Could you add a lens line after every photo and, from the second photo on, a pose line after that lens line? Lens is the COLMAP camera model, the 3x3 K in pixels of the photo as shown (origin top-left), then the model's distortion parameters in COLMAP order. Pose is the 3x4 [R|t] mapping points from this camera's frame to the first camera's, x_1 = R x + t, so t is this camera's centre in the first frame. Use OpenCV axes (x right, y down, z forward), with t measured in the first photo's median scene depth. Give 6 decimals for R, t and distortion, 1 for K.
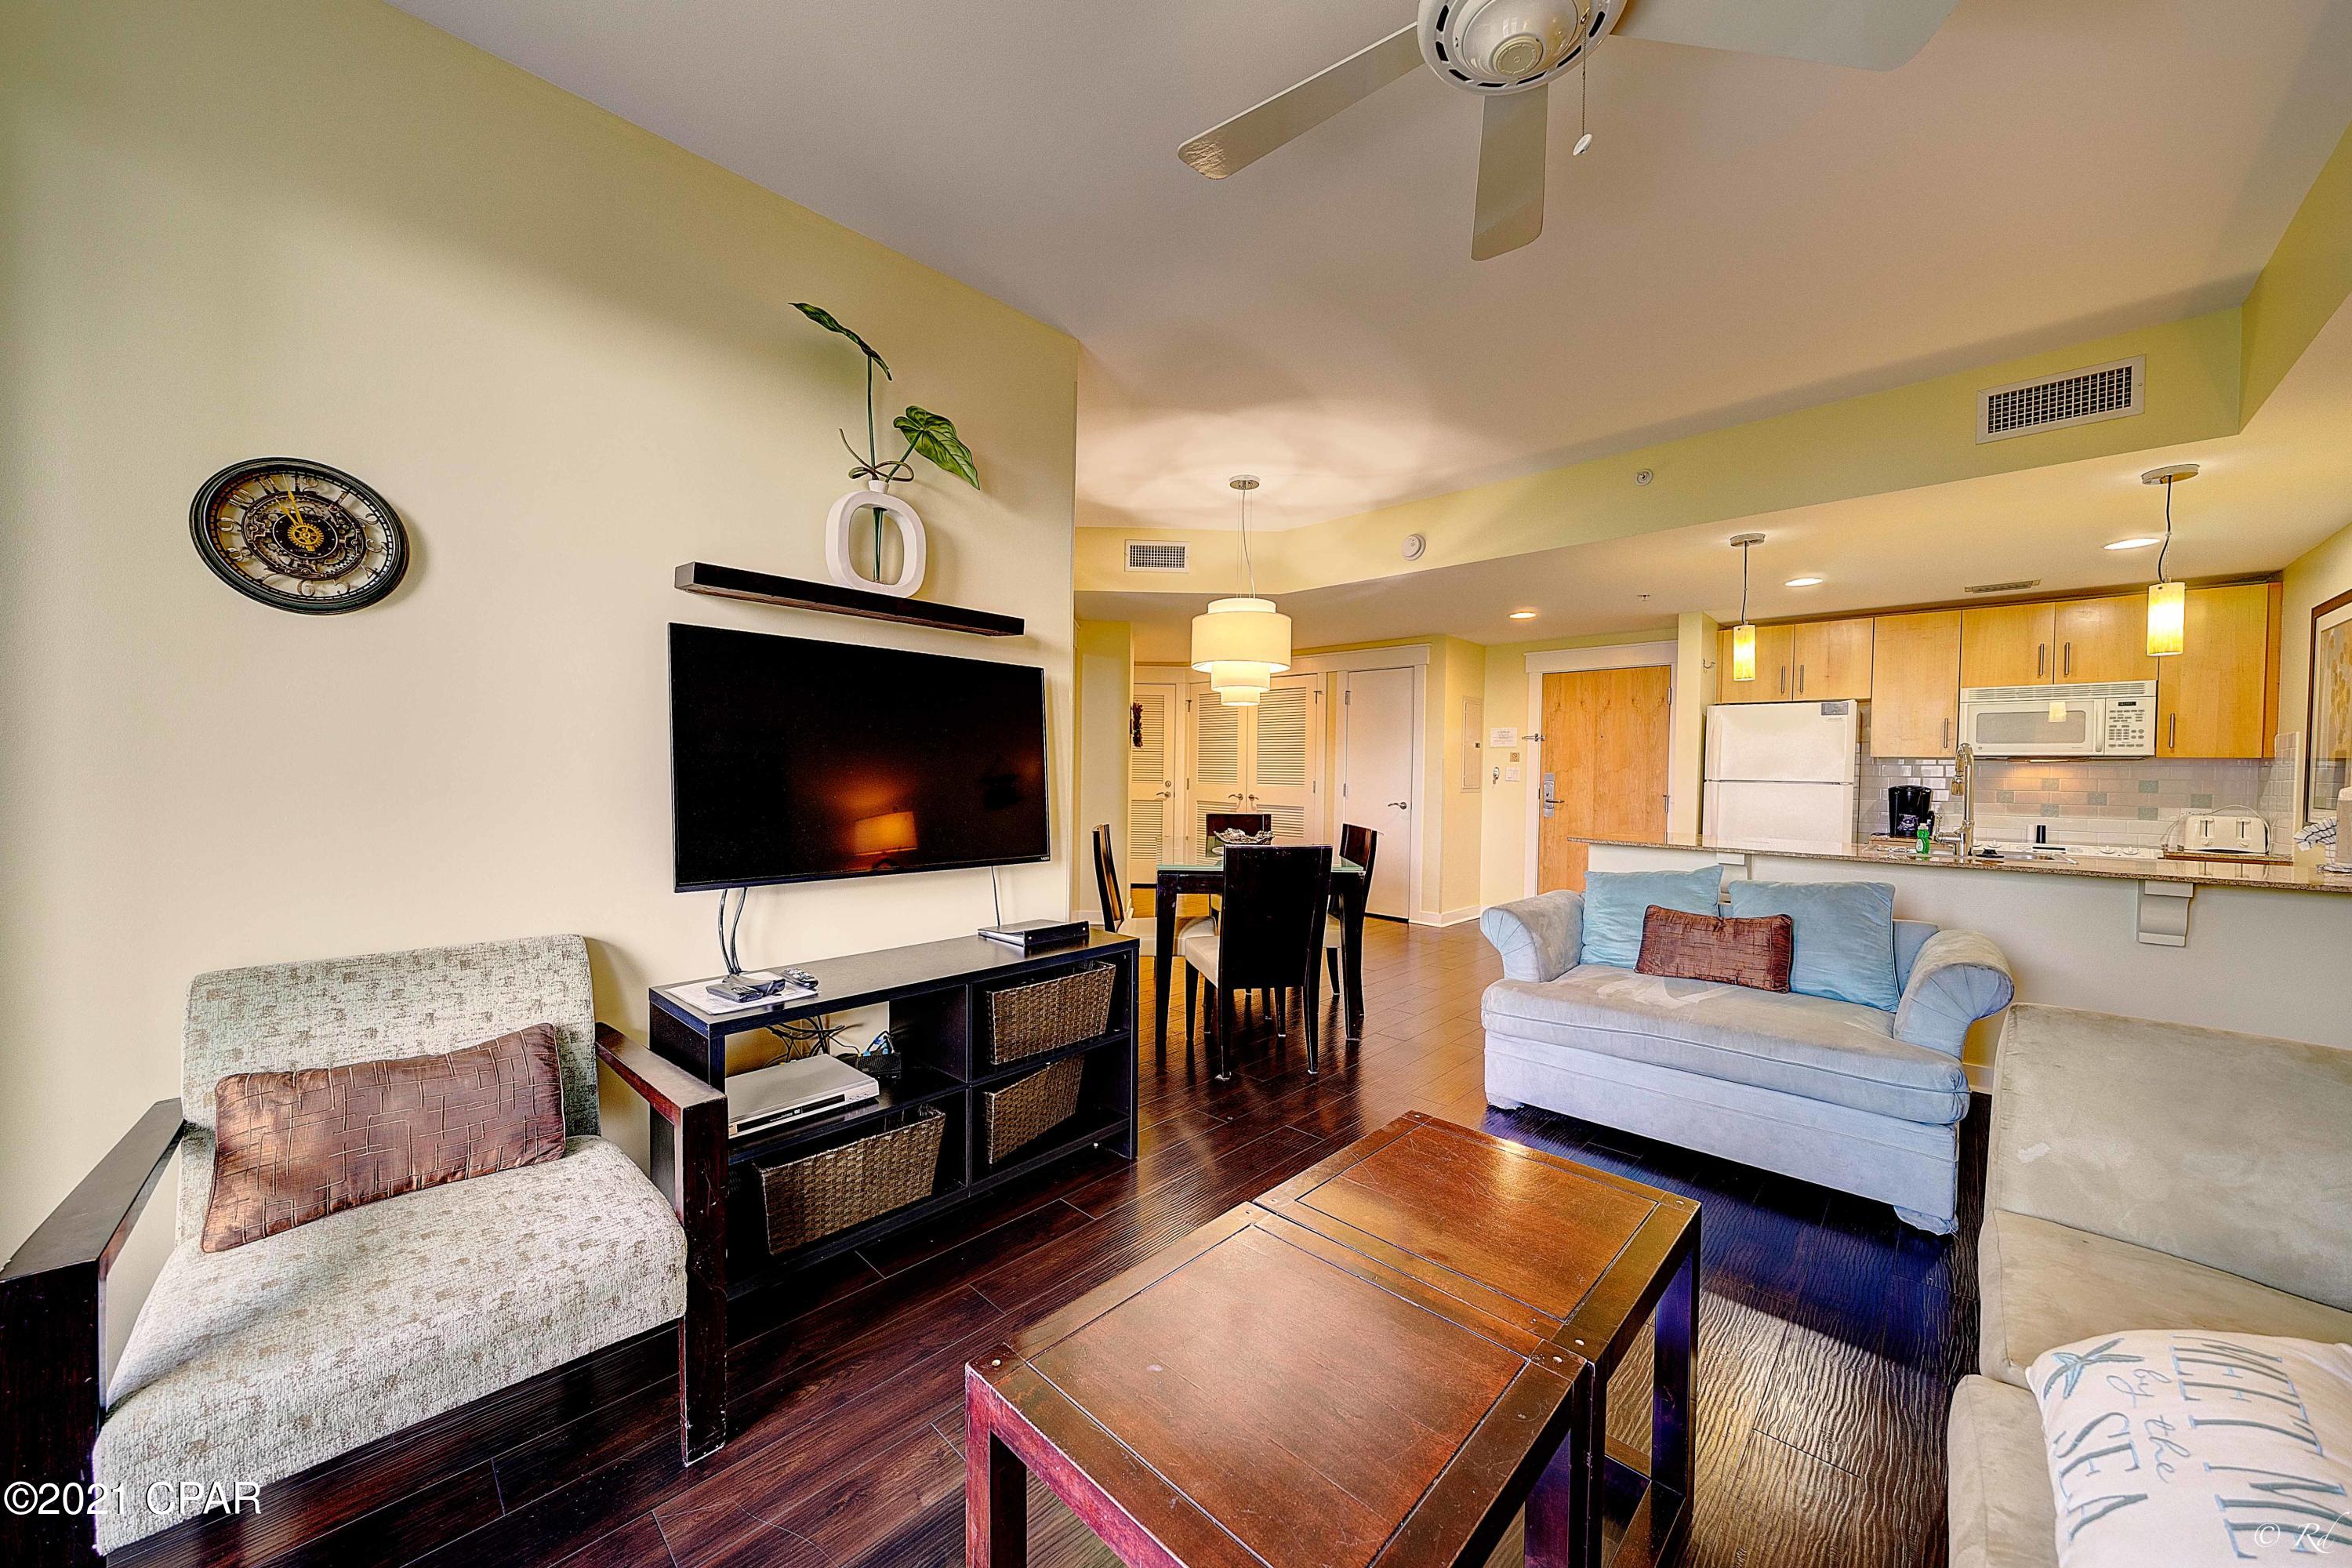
lens RADIAL K [[822.4, 0, 1174.0], [0, 822.4, 785.8], [0, 0, 1]] dist [-0.006834, 0.000324]
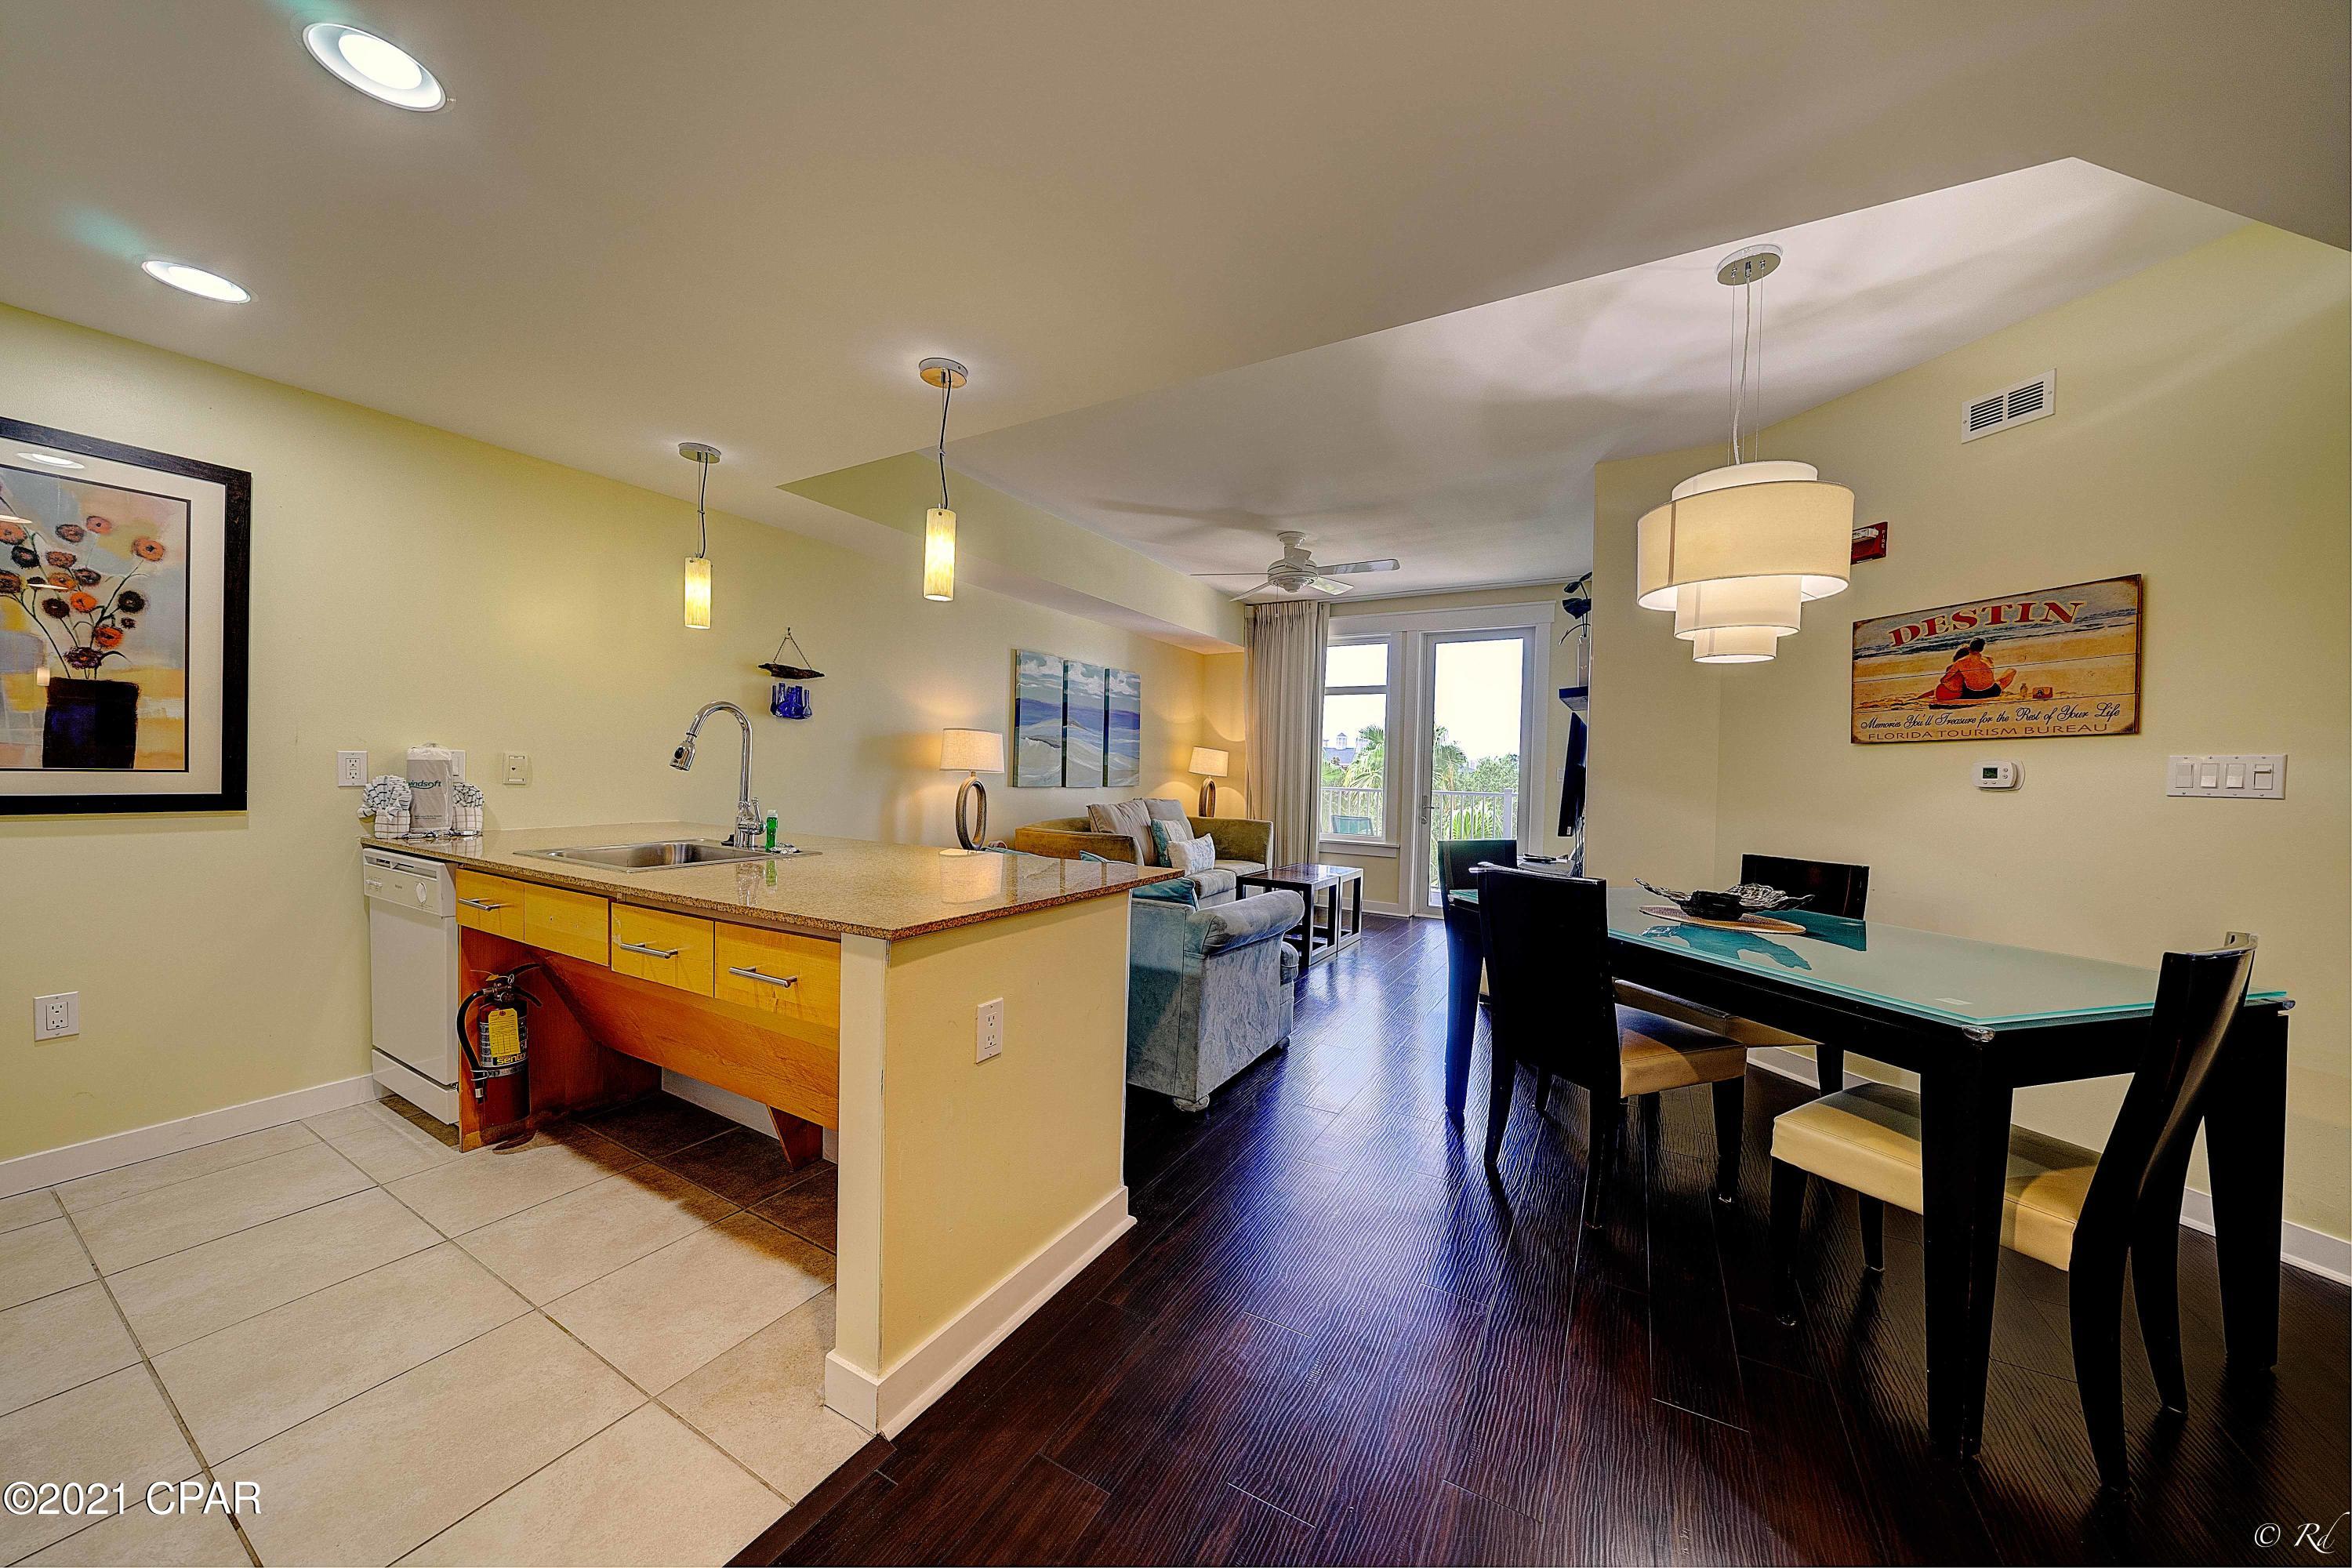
lens RADIAL K [[799.1, 0, 1172.8], [0, 799.1, 784.7], [0, 0, 1]] dist [-0.006490, 0.000057]
pose [[-0.970148, -0.035295, -0.239930, 0.554257], [-0.044339, 0.998491, 0.032400, -0.013649], [0.238425, 0.042071, -0.970249, 1.367749]]
